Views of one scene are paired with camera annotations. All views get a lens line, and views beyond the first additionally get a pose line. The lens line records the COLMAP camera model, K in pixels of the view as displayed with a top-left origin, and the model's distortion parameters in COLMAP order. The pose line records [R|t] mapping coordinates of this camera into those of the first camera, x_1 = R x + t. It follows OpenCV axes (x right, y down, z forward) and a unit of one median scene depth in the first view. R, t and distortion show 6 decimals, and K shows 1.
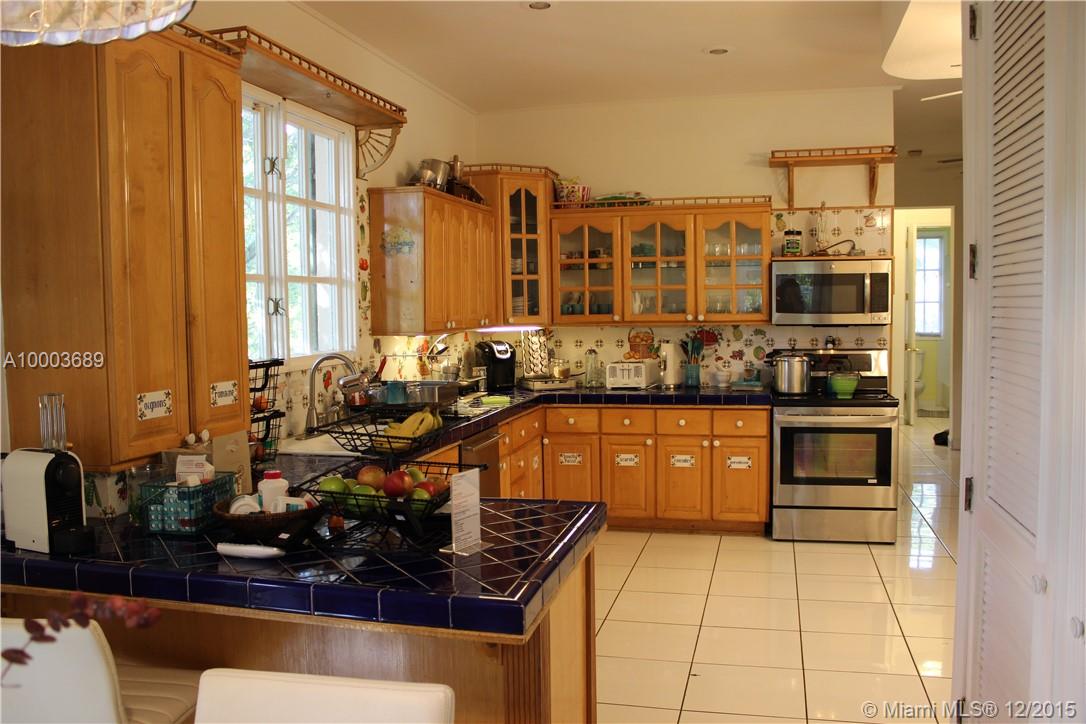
lens RADIAL K [[914.5, 0, 530.2], [0, 914.5, 363.6], [0, 0, 1]] dist [-0.100368, 0.008263]
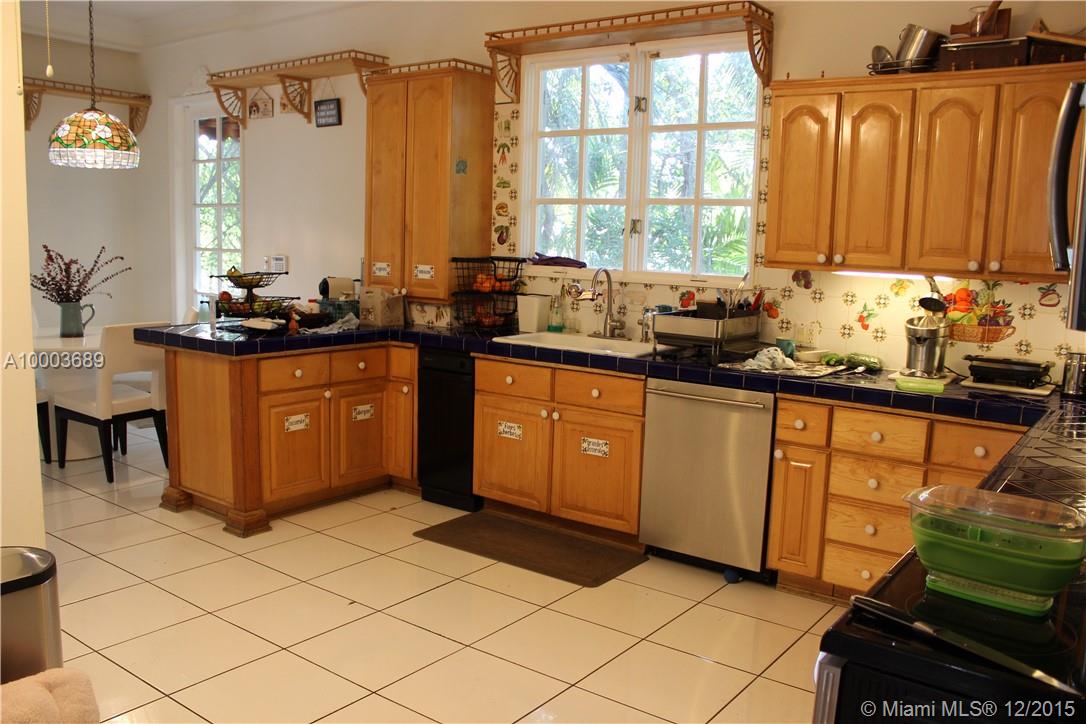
lens RADIAL K [[914.5, 0, 530.2], [0, 914.5, 363.6], [0, 0, 1]] dist [-0.100368, 0.008263]
pose [[-0.378242, 0.131773, -0.916280, 1.215668], [-0.081660, 0.981208, 0.174820, -0.117253], [0.922098, 0.140947, -0.360373, 1.834059]]
